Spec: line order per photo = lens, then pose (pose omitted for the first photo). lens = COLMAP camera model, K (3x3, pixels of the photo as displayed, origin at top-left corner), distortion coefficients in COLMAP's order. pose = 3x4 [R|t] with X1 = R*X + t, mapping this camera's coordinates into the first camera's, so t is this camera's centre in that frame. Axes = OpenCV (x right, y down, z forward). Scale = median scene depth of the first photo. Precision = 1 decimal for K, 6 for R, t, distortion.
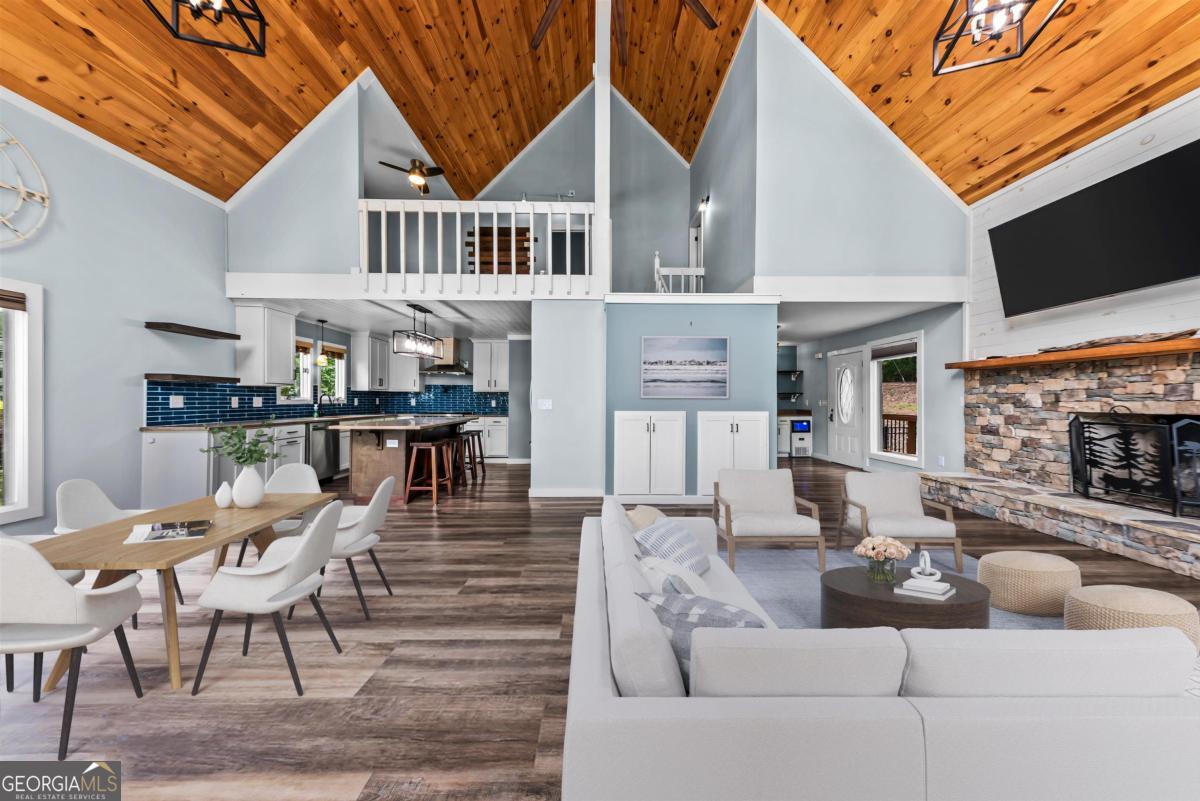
lens RADIAL K [[394.6, 0, 600.0], [0, 394.6, 400.5], [0, 0, 1]] dist [0.005160, -0.000222]
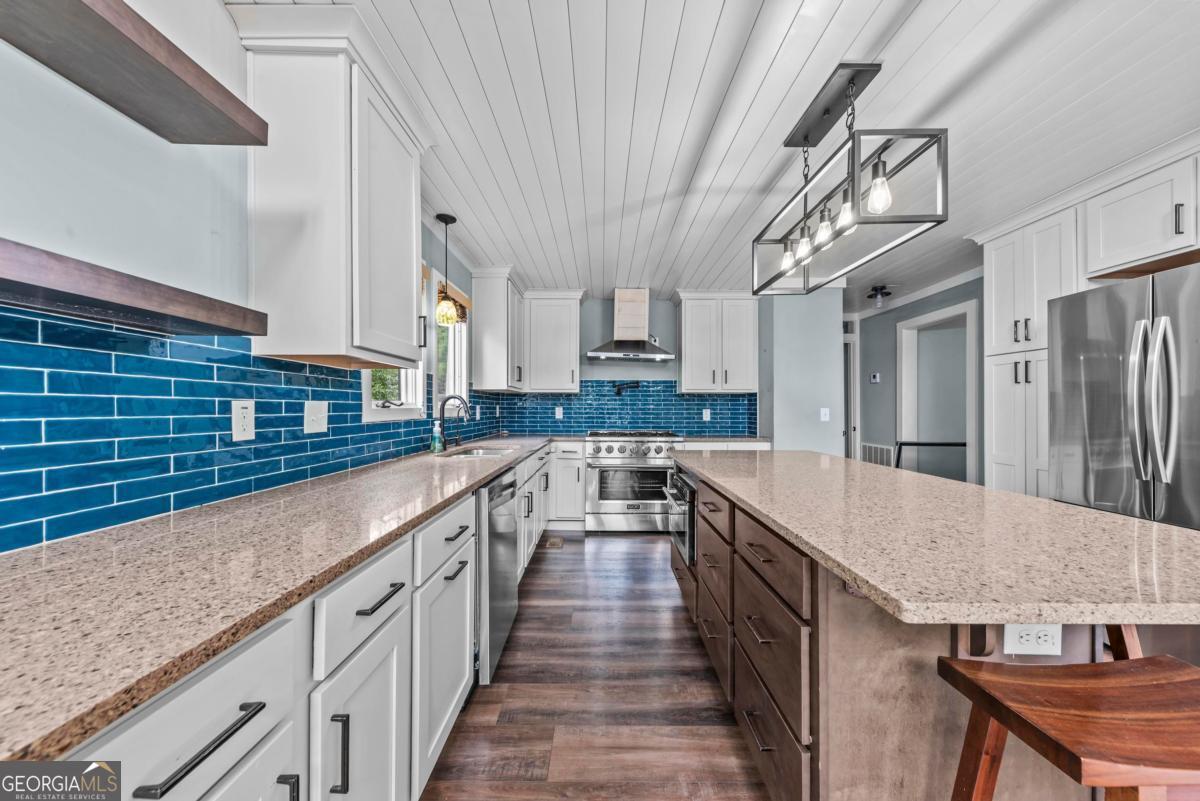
lens RADIAL K [[408.8, 0, 603.1], [0, 408.8, 406.8], [0, 0, 1]] dist [0.000916, 0.000007]
pose [[0.999954, -0.003356, -0.008949, -0.713690], [0.003314, 0.999983, -0.004719, -0.002018], [0.008965, 0.004689, 0.999949, 0.766928]]
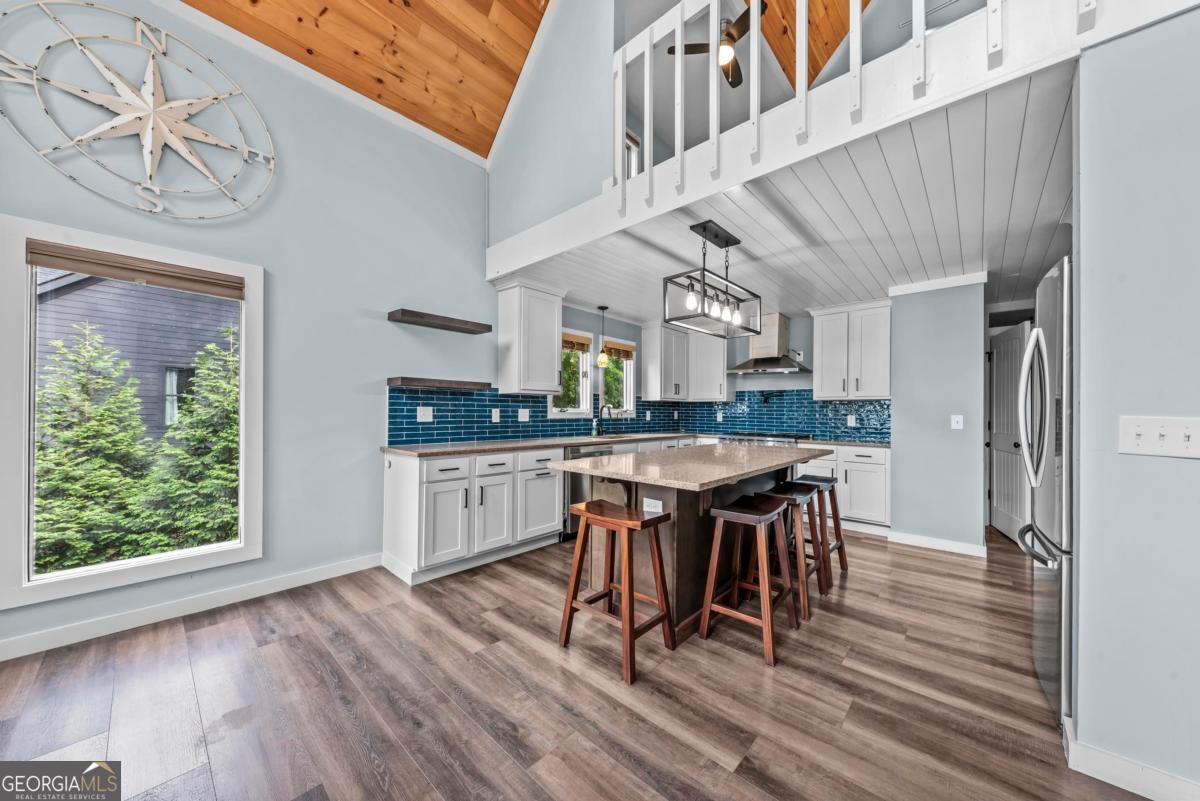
lens RADIAL K [[413.0, 0, 609.3], [0, 413.0, 412.0], [0, 0, 1]] dist [0.001228, -0.000020]
pose [[0.741598, 0.001739, -0.670842, -0.223929], [-0.006053, 0.999973, -0.004098, -0.000442], [0.670817, 0.007100, 0.741589, 0.572548]]
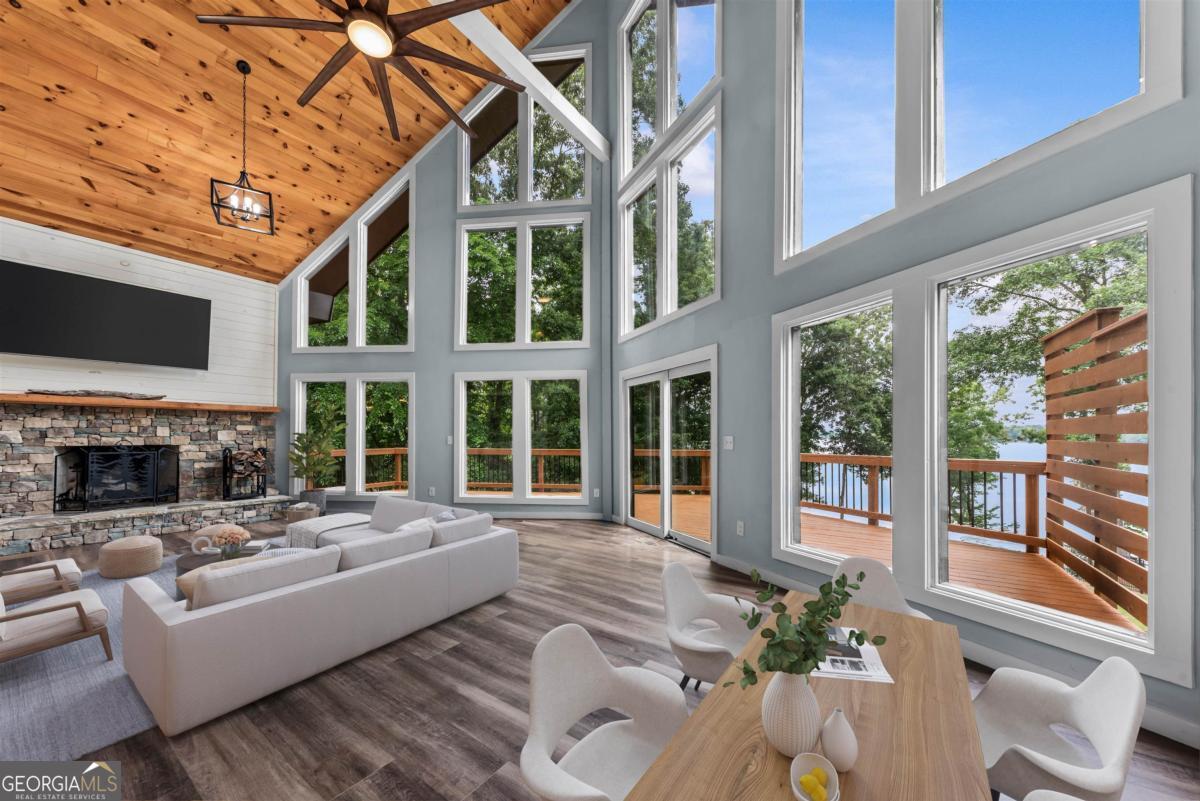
lens RADIAL K [[425.4, 0, 593.1], [0, 425.4, 429.8], [0, 0, 1]] dist [0.009565, -0.002208]
pose [[-0.803016, 0.008708, 0.595894, -0.718383], [0.000017, 0.999894, -0.014590, -0.001400], [-0.595957, -0.011706, -0.802931, 0.884854]]
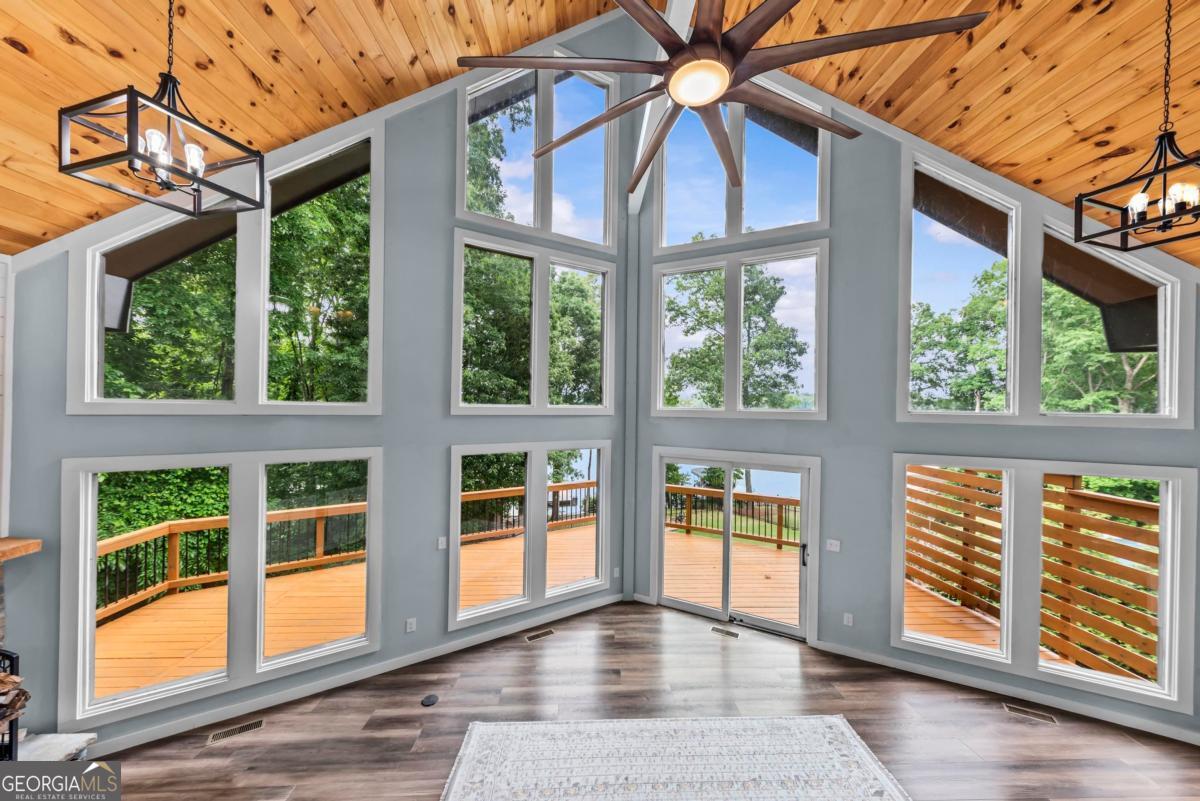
lens RADIAL K [[413.2, 0, 605.6], [0, 413.2, 402.0], [0, 0, 1]] dist [0.006018, -0.000127]
pose [[-0.999439, -0.019266, -0.027378, 0.130100], [-0.019289, 0.999814, 0.000580, -0.313150], [0.027362, 0.001108, -0.999625, 0.998983]]
